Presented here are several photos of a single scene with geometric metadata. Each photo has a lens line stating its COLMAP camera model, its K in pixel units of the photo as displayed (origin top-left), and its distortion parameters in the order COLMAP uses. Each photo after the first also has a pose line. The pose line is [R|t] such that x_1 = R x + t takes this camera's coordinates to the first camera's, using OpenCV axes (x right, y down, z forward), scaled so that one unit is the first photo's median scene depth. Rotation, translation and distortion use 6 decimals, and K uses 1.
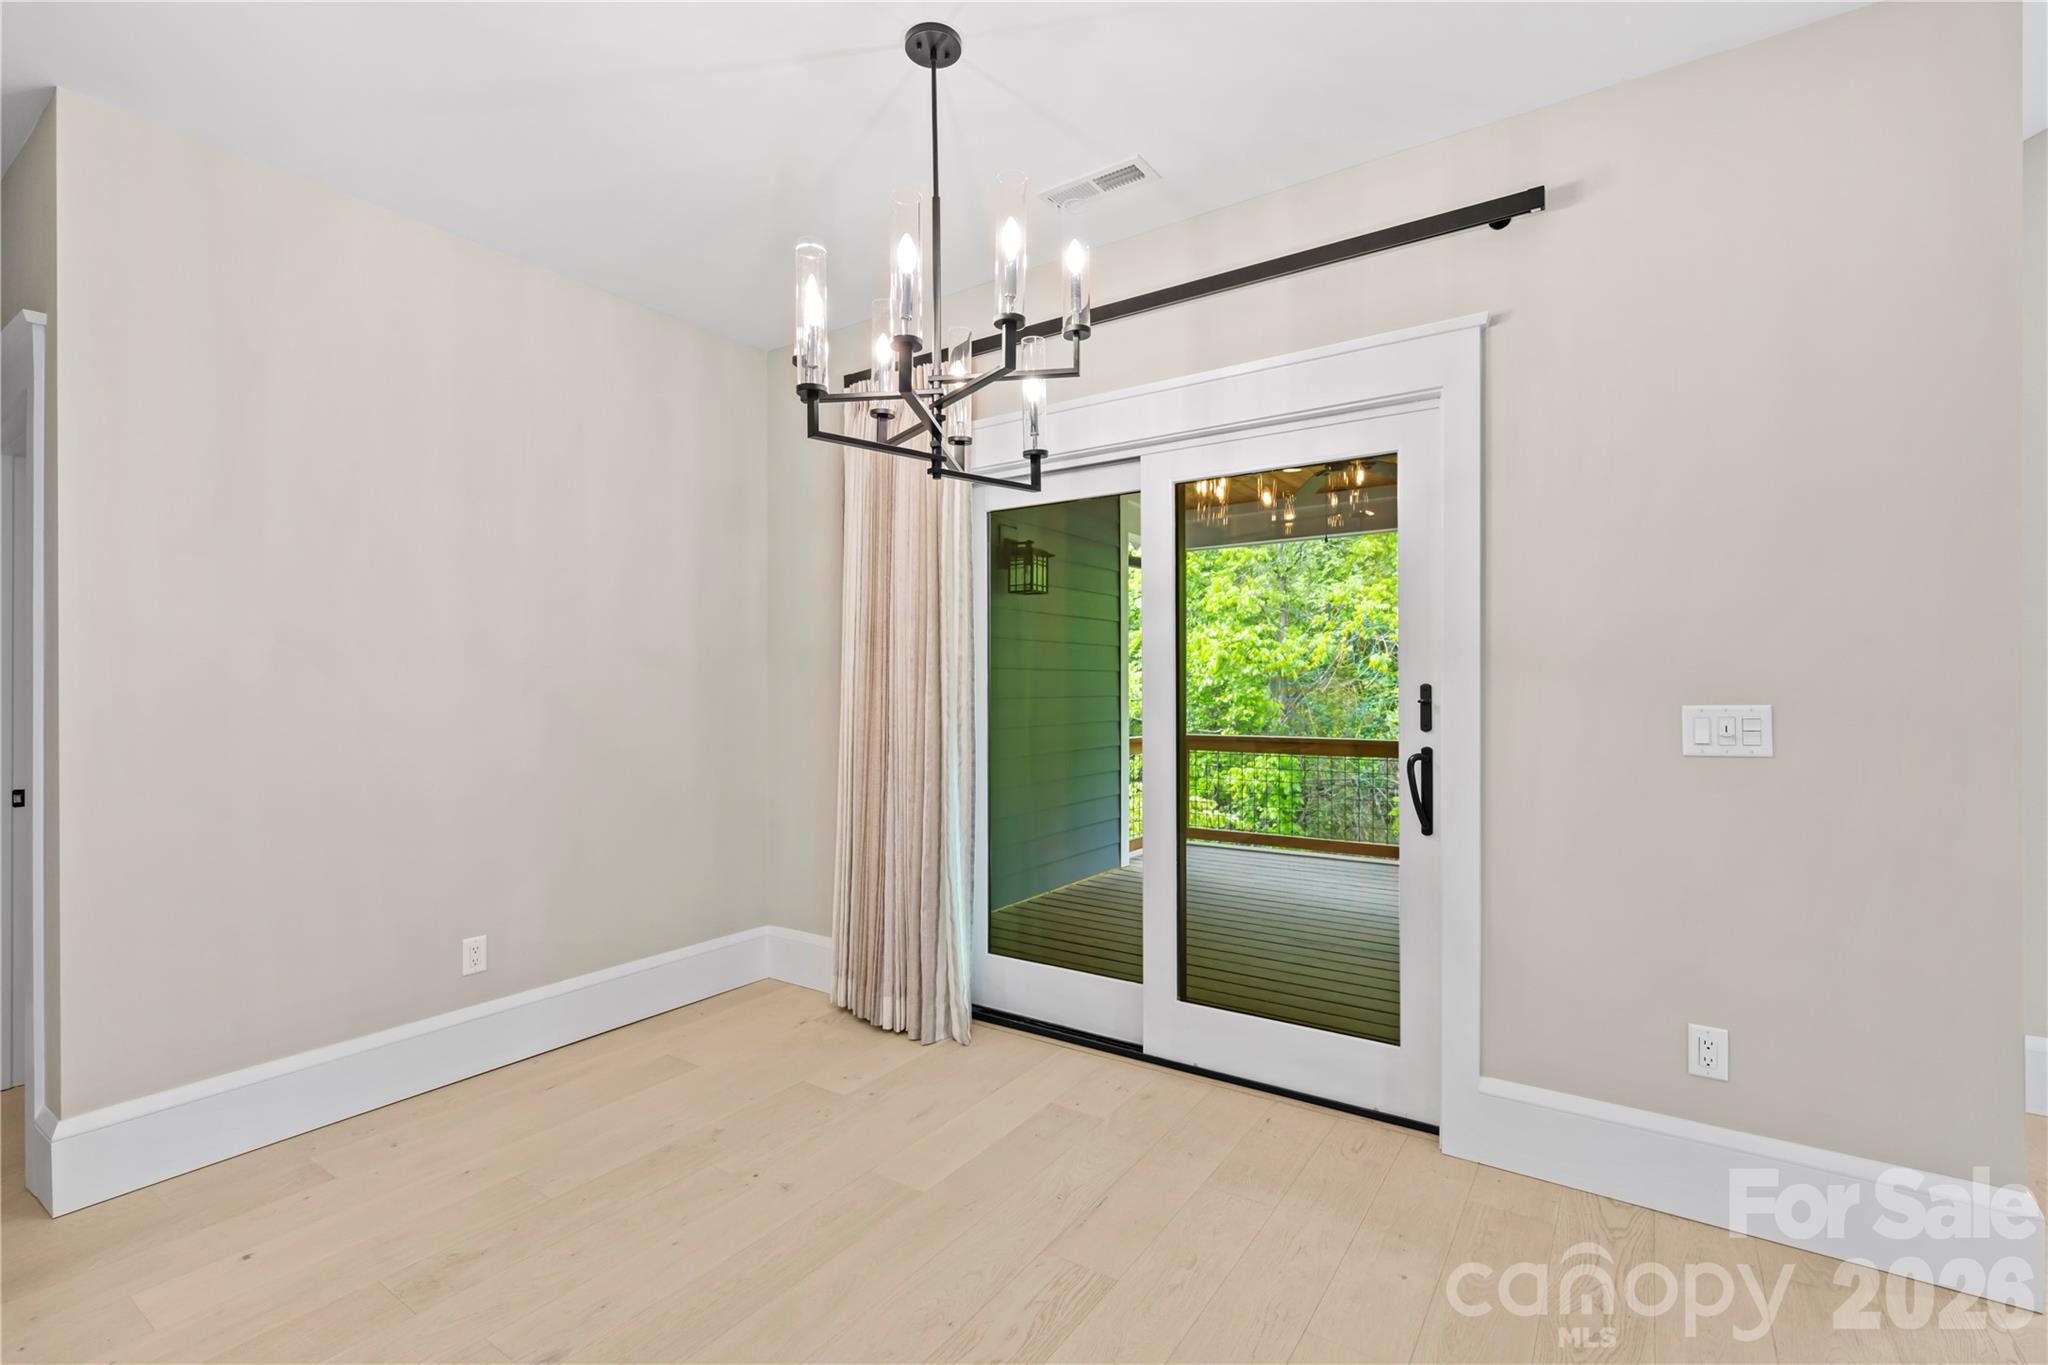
lens RADIAL K [[935.7, 0, 1024.0], [0, 935.7, 682.5], [0, 0, 1]] dist [0.001349, -0.000335]
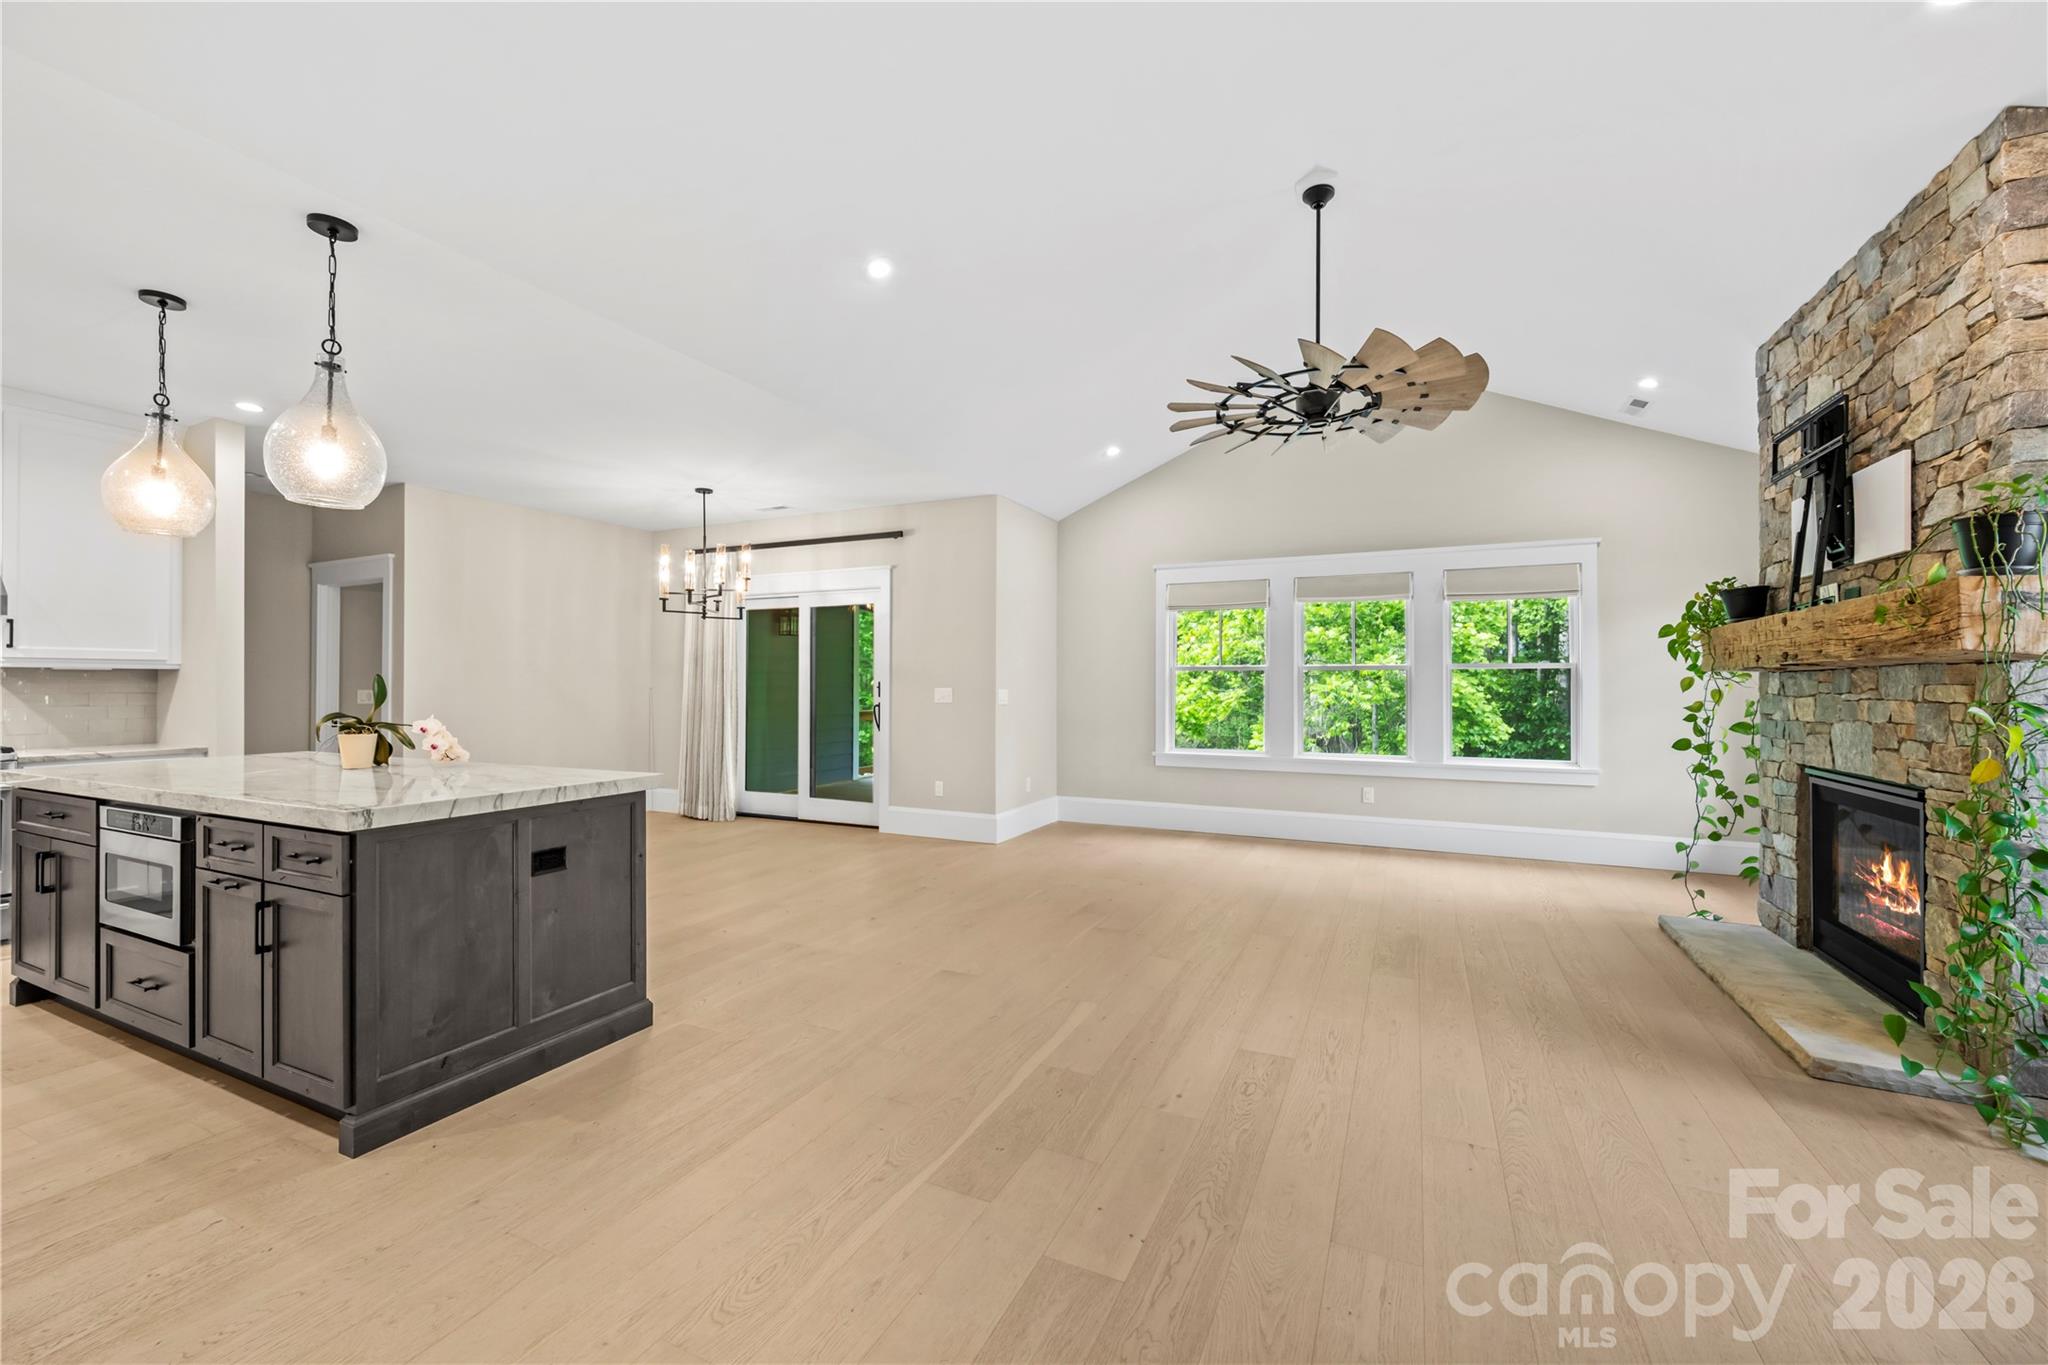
lens RADIAL K [[816.5, 0, 1027.7], [0, 816.5, 677.3], [0, 0, 1]] dist [-0.001543, -0.000118]
pose [[0.986595, 0.007816, 0.163001, 0.473792], [-0.007013, 0.999960, -0.005502, -0.001608], [-0.163038, 0.004285, 0.986611, -1.706453]]
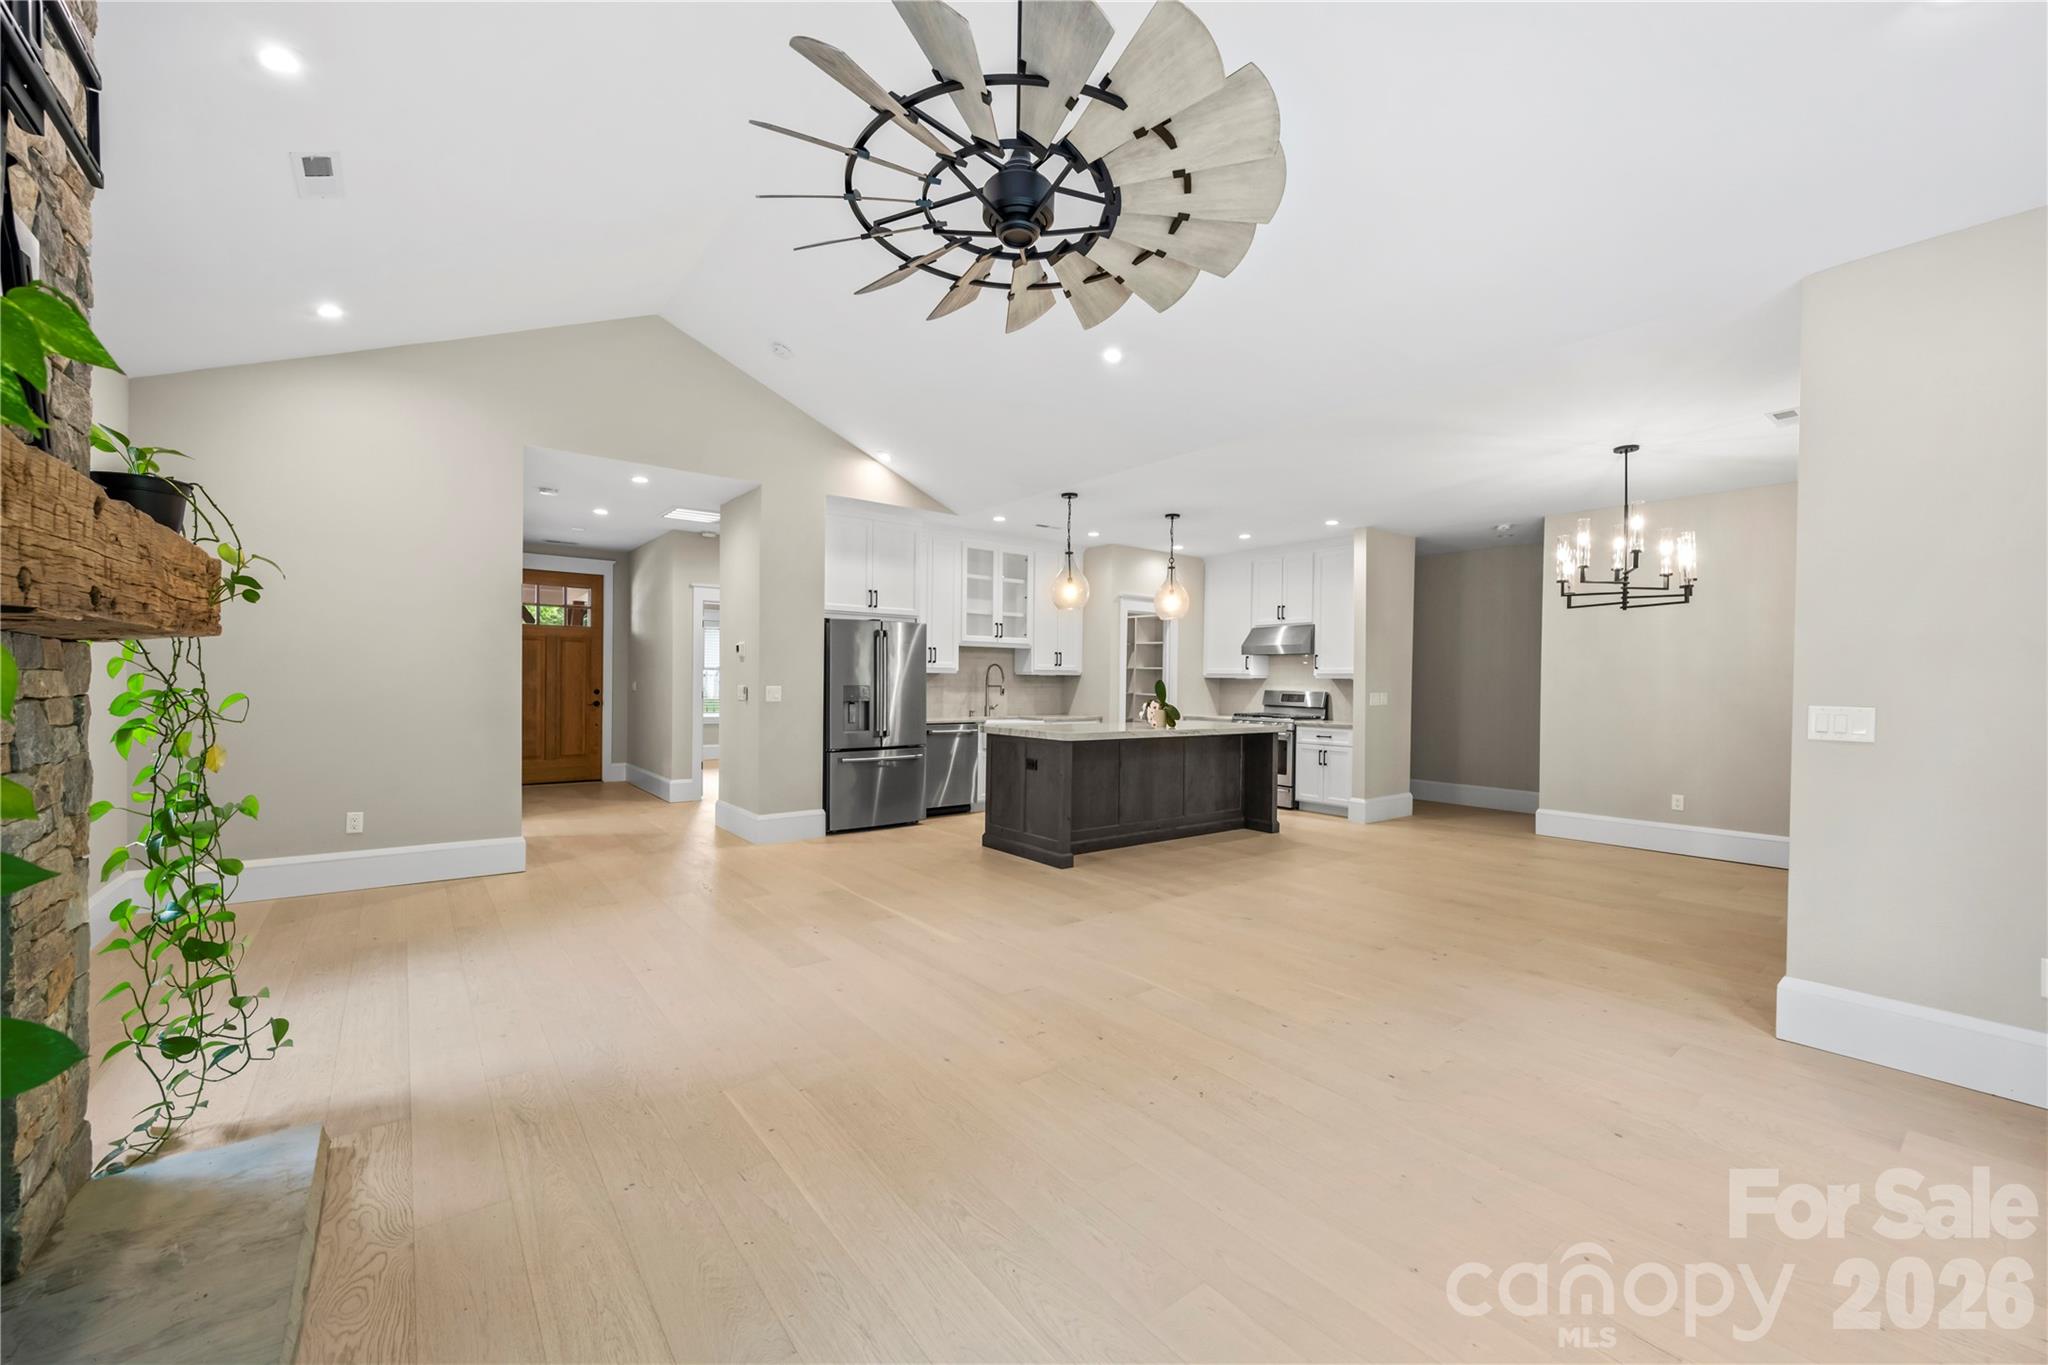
lens RADIAL K [[800.7, 0, 1023.0], [0, 800.7, 688.9], [0, 0, 1]] dist [0.000336, 0.000131]
pose [[-0.299965, 0.009648, -0.953902, 2.146210], [-0.008687, 0.999880, 0.012845, -0.006393], [0.953911, 0.012140, -0.299845, 0.040298]]
